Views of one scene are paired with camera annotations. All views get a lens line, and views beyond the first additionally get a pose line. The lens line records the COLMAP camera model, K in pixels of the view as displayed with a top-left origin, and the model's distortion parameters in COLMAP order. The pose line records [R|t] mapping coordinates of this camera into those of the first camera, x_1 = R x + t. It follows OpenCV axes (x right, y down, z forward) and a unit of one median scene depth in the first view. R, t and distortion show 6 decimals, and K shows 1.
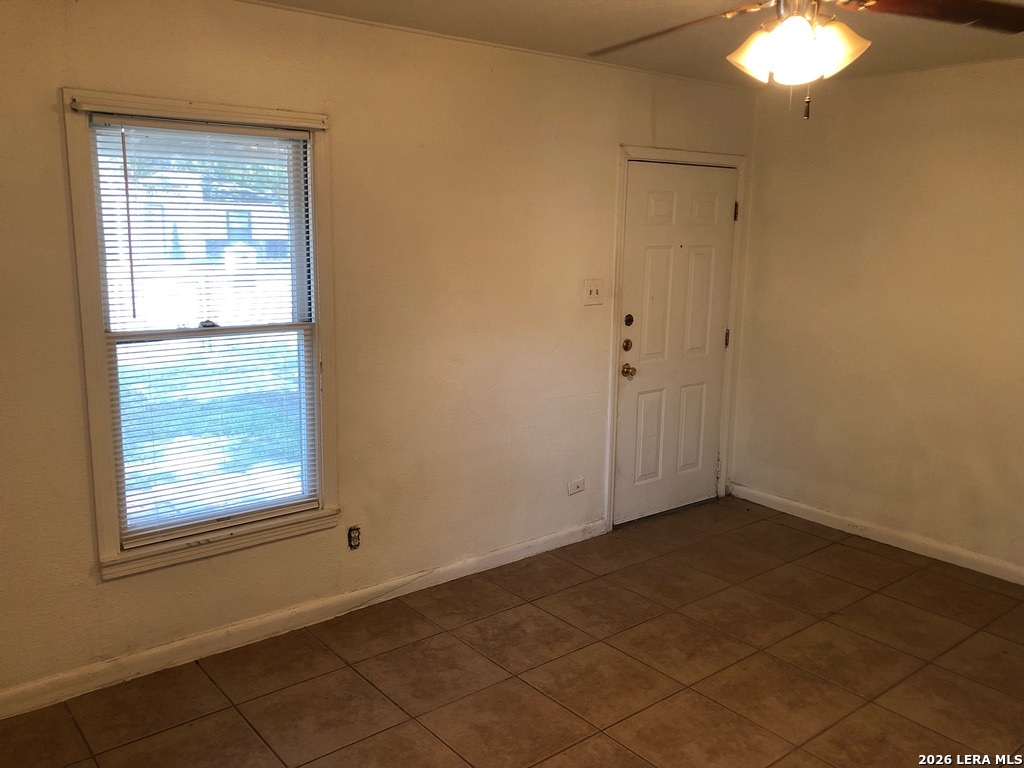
lens RADIAL K [[849.3, 0, 512.0], [0, 849.3, 384.0], [0, 0, 1]] dist [0.048966, 0.000549]
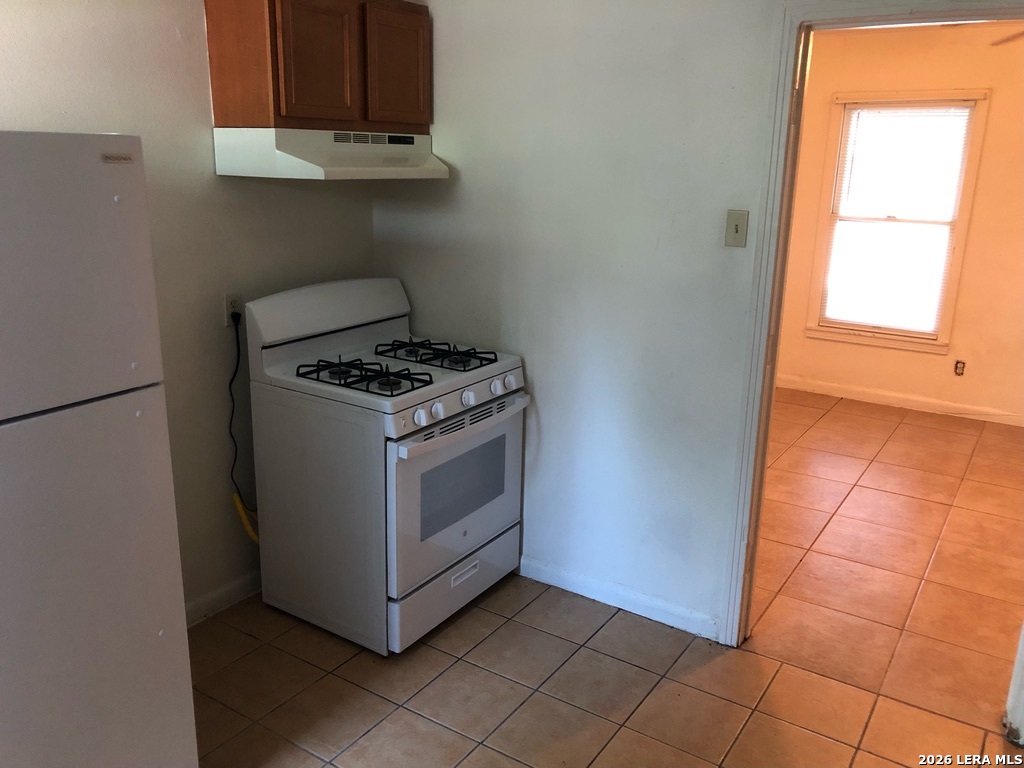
lens RADIAL K [[848.2, 0, 510.9], [0, 848.2, 371.3], [0, 0, 1]] dist [0.037558, -0.058428]
pose [[0.310284, 0.227272, -0.923077, 1.100841], [-0.193125, 0.965824, 0.172880, 0.088238], [0.930820, 0.124628, 0.343571, -0.305170]]
